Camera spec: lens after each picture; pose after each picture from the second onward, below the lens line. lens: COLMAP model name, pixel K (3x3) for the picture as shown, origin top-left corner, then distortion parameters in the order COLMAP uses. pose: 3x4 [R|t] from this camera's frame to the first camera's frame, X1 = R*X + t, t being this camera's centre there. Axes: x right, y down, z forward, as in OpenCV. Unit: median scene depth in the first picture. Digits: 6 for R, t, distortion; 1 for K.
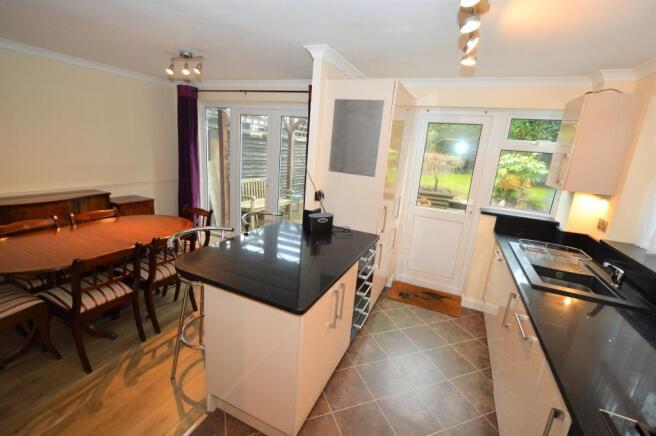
lens RADIAL K [[288.8, 0, 331.1], [0, 288.8, 218.0], [0, 0, 1]] dist [0.003827, -0.000379]
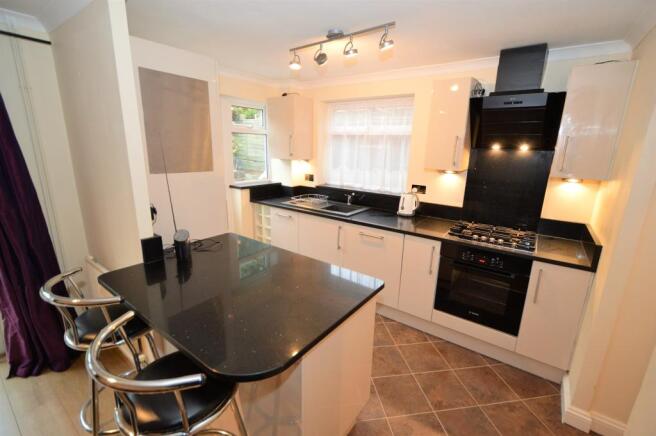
lens RADIAL K [[288.8, 0, 332.2], [0, 288.8, 217.5], [0, 0, 1]] dist [0.003827, -0.000379]
pose [[0.234650, -0.309139, 0.921614, -0.581894], [0.224028, 0.939761, 0.258187, -0.148213], [-0.945913, 0.145884, 0.289771, 0.411006]]
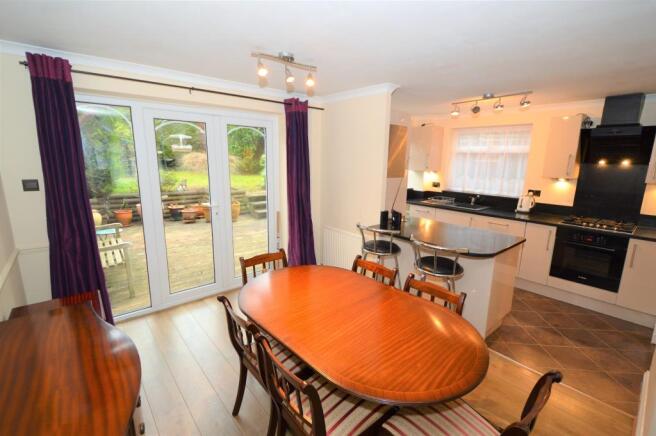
lens RADIAL K [[288.8, 0, 341.4], [0, 288.8, 215.4], [0, 0, 1]] dist [0.003827, -0.000379]
pose [[0.449349, -0.250889, 0.857403, -1.213130], [0.231025, 0.959742, 0.159759, -0.248440], [-0.862968, 0.126294, 0.489221, 0.548426]]
